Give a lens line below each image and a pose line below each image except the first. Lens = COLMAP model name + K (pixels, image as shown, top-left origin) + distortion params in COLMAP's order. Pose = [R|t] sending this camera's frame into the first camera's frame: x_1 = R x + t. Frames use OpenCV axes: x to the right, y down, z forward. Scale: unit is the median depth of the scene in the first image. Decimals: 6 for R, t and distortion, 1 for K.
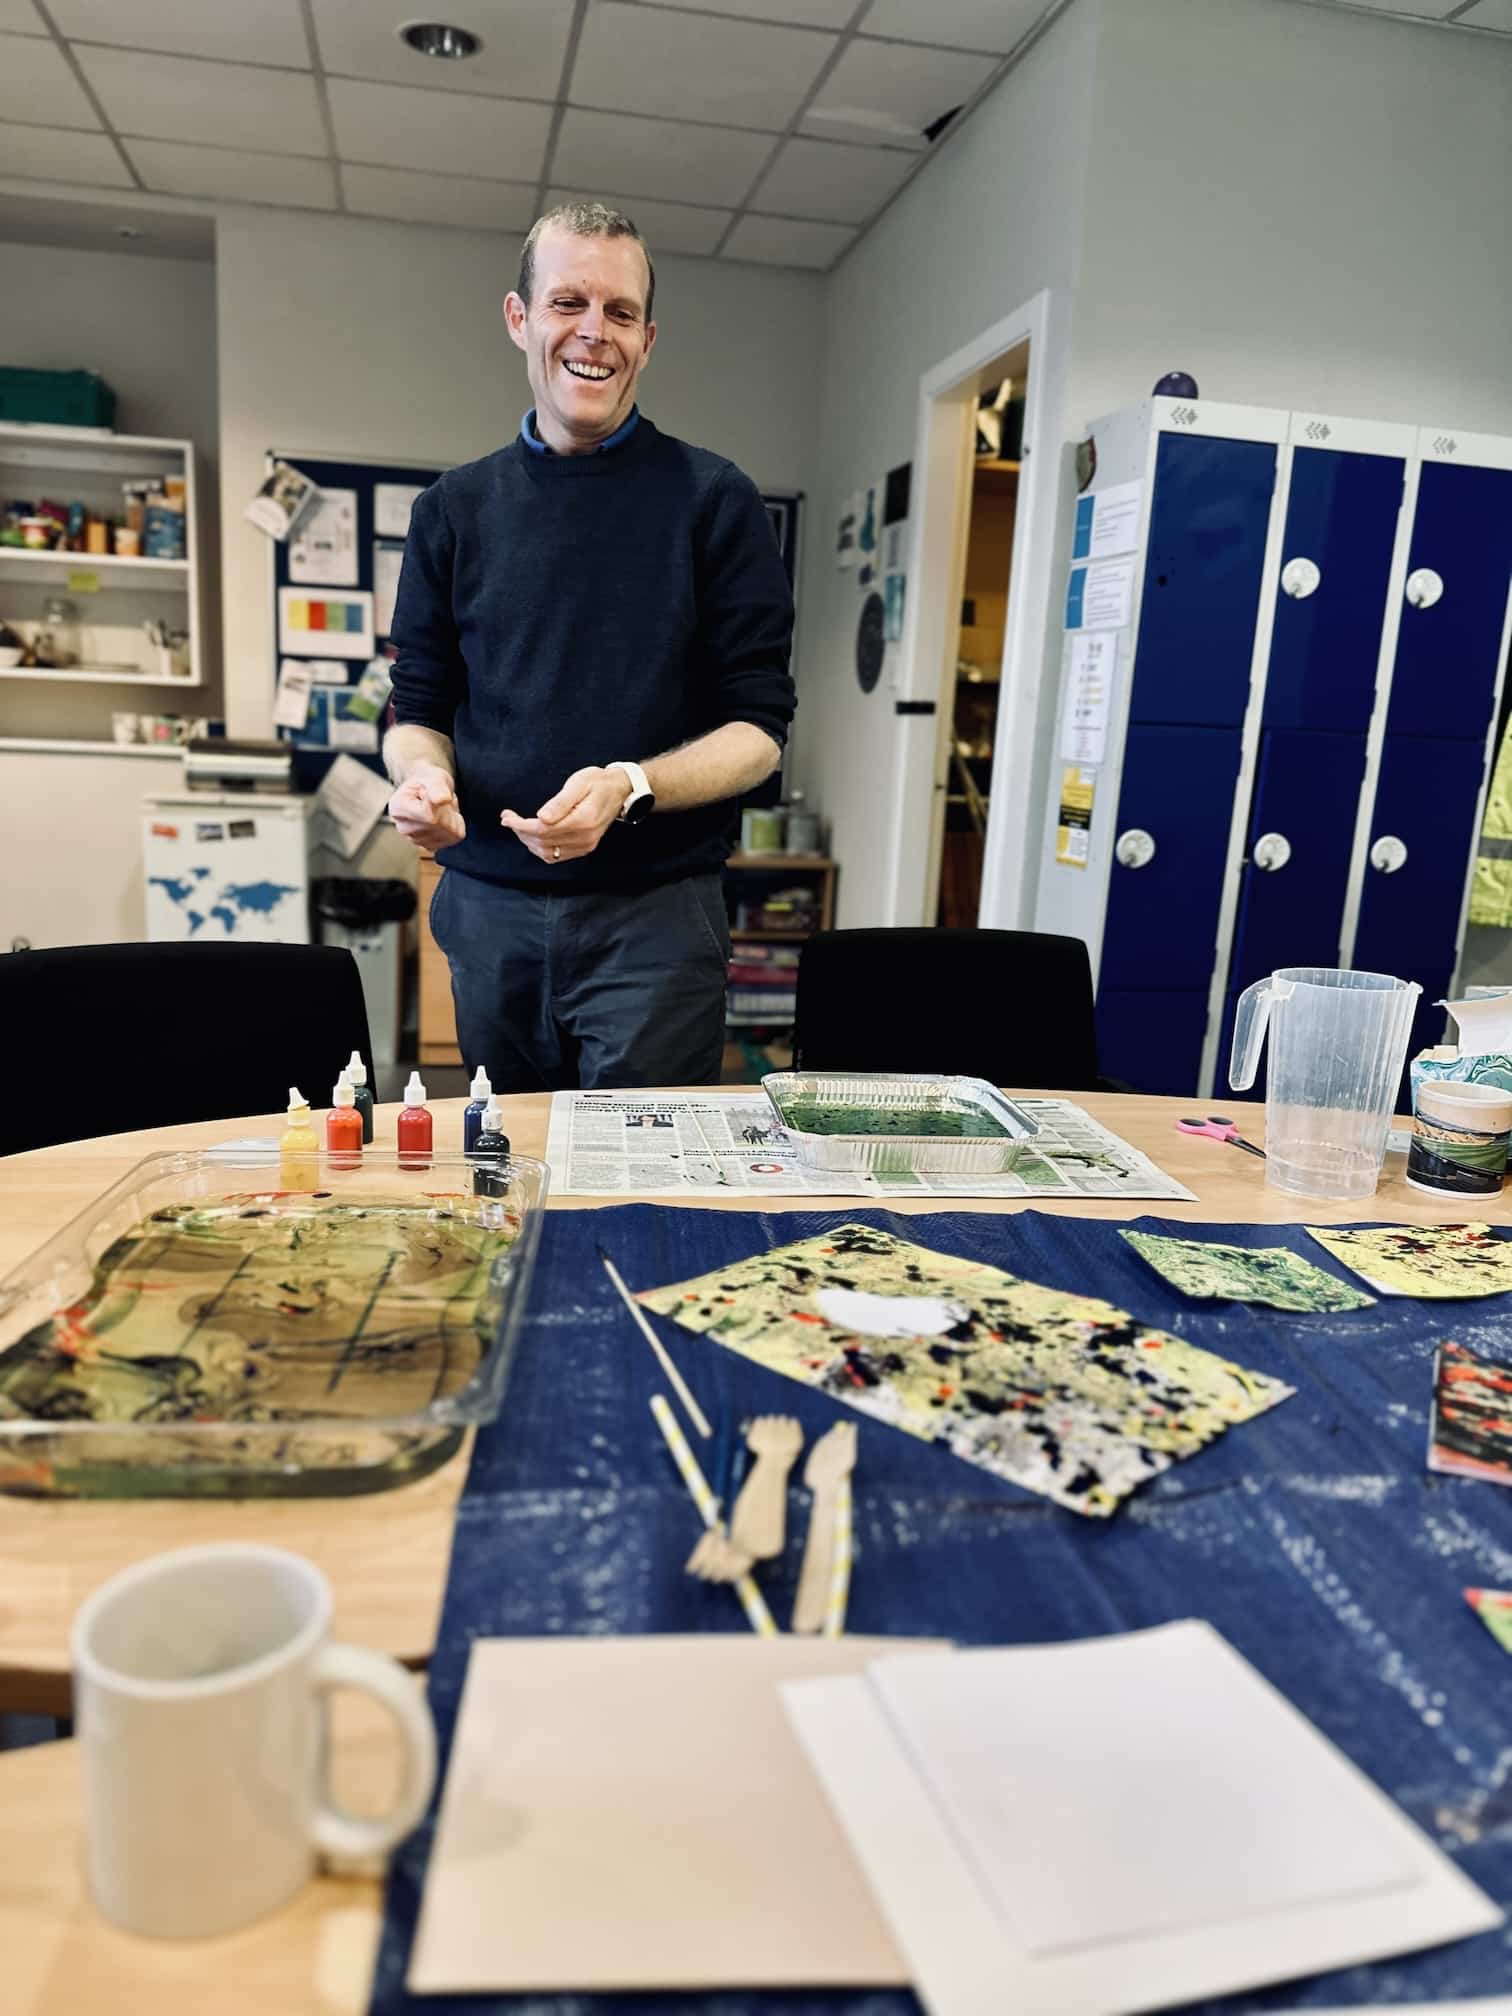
lens RADIAL K [[1402.3, 0, 756.0], [0, 1402.3, 1008.0], [0, 0, 1]] dist [0.031502, 0.000328]
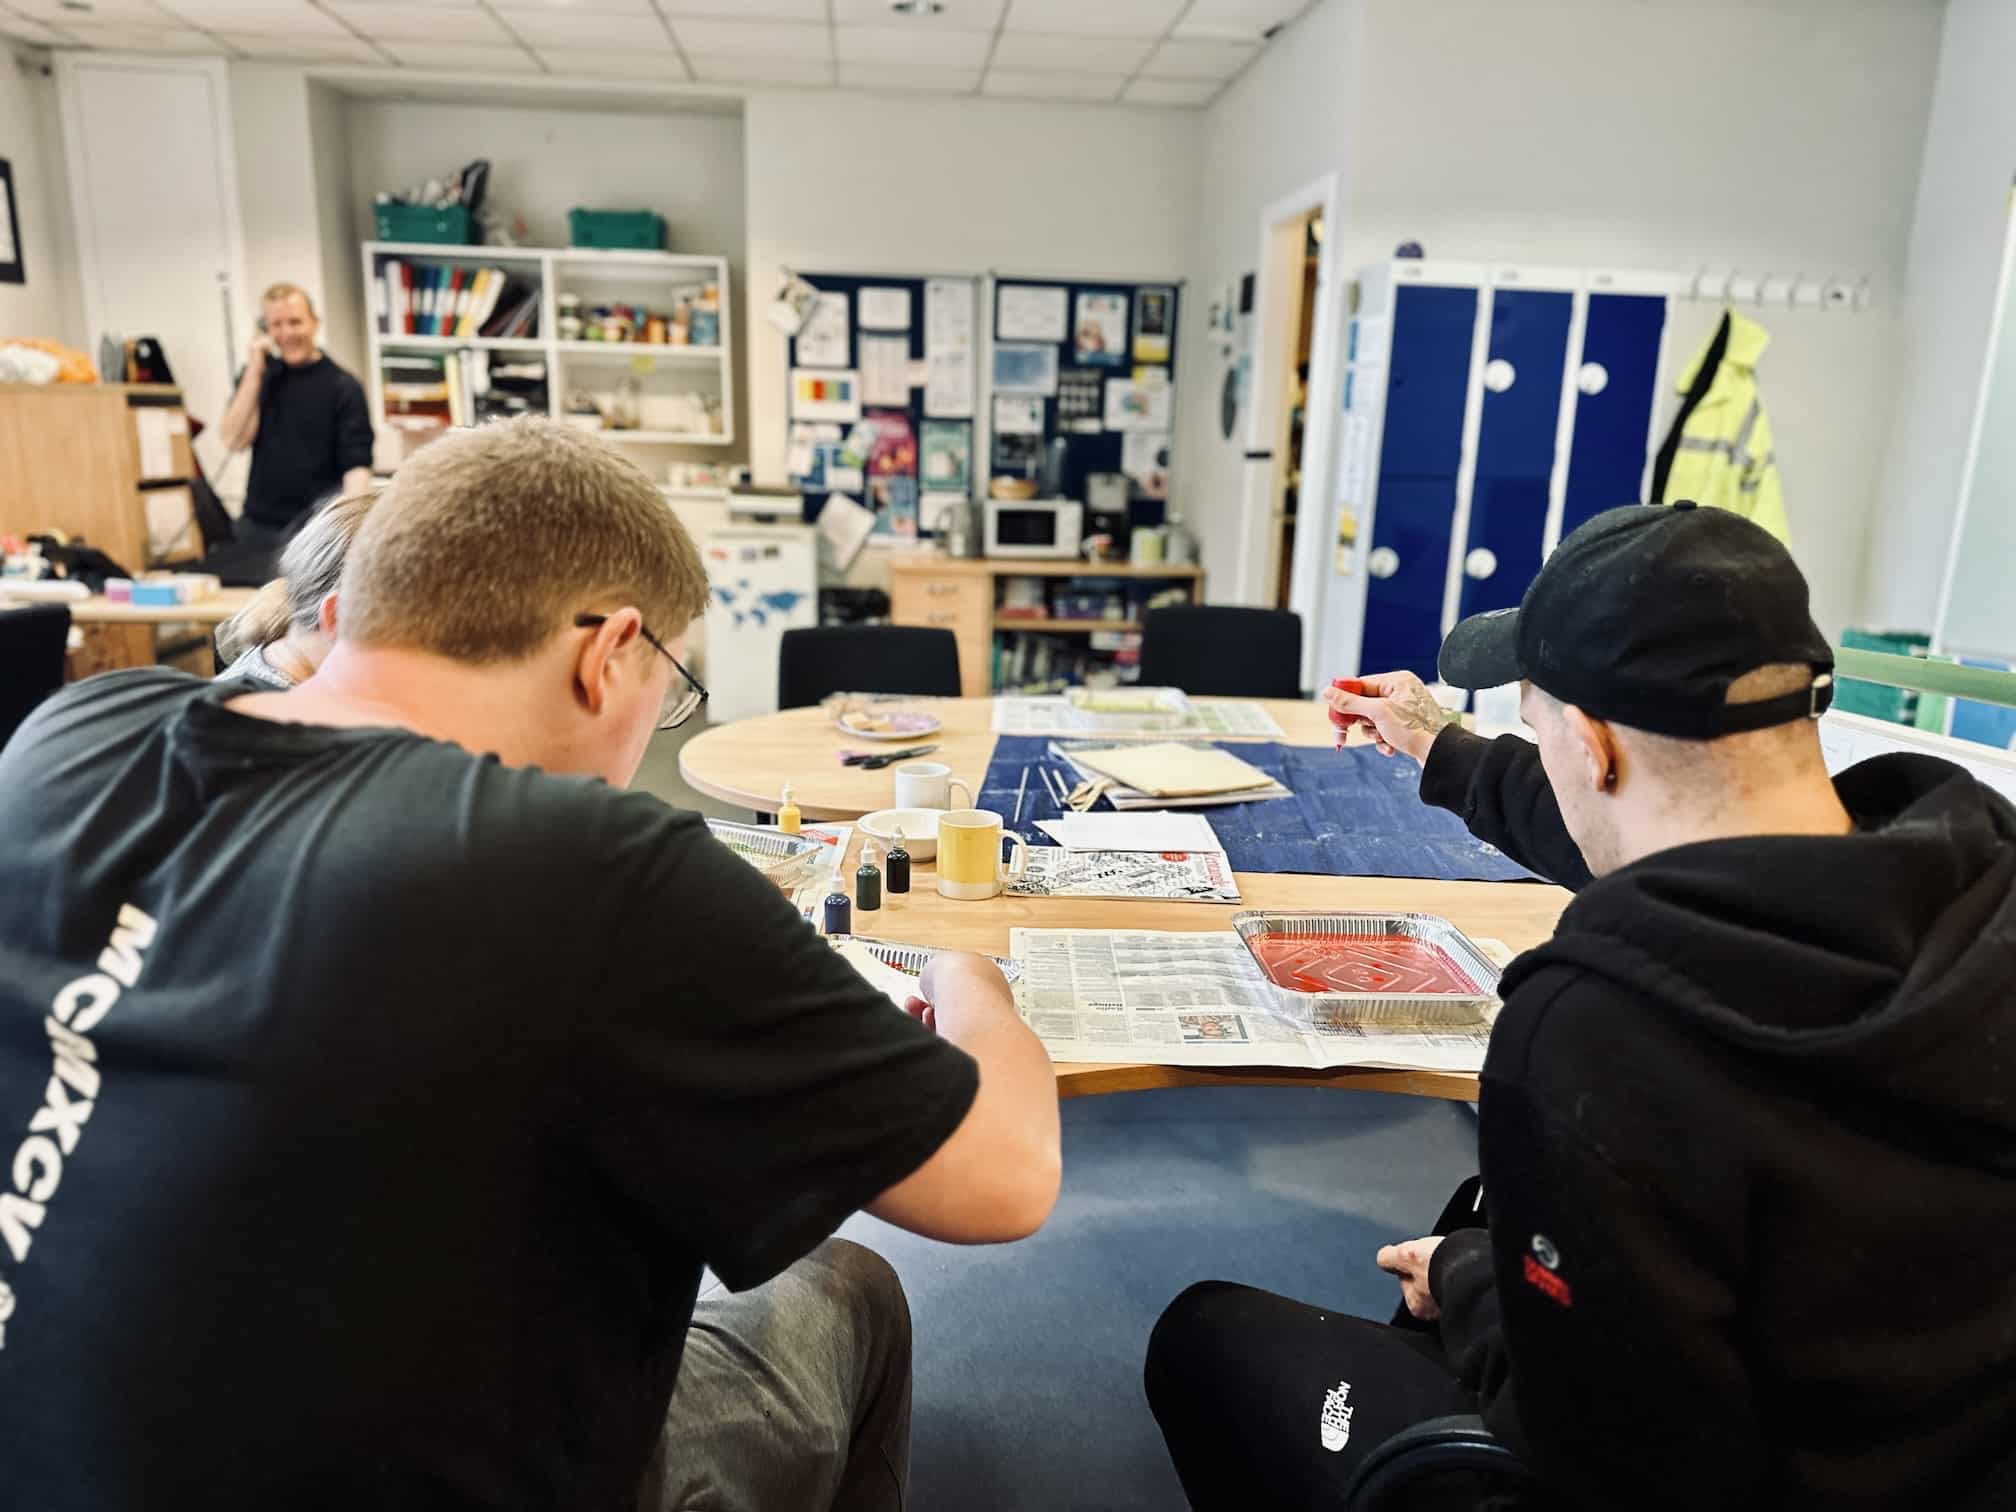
lens RADIAL K [[1402.3, 0, 1008.0], [0, 1402.3, 756.0], [0, 0, 1]] dist [0.031502, 0.000328]
pose [[0.991273, 0.006073, -0.131687, 0.047324], [-0.001123, 0.999291, 0.037630, 0.019901], [0.131822, -0.037154, 0.990577, -0.319576]]
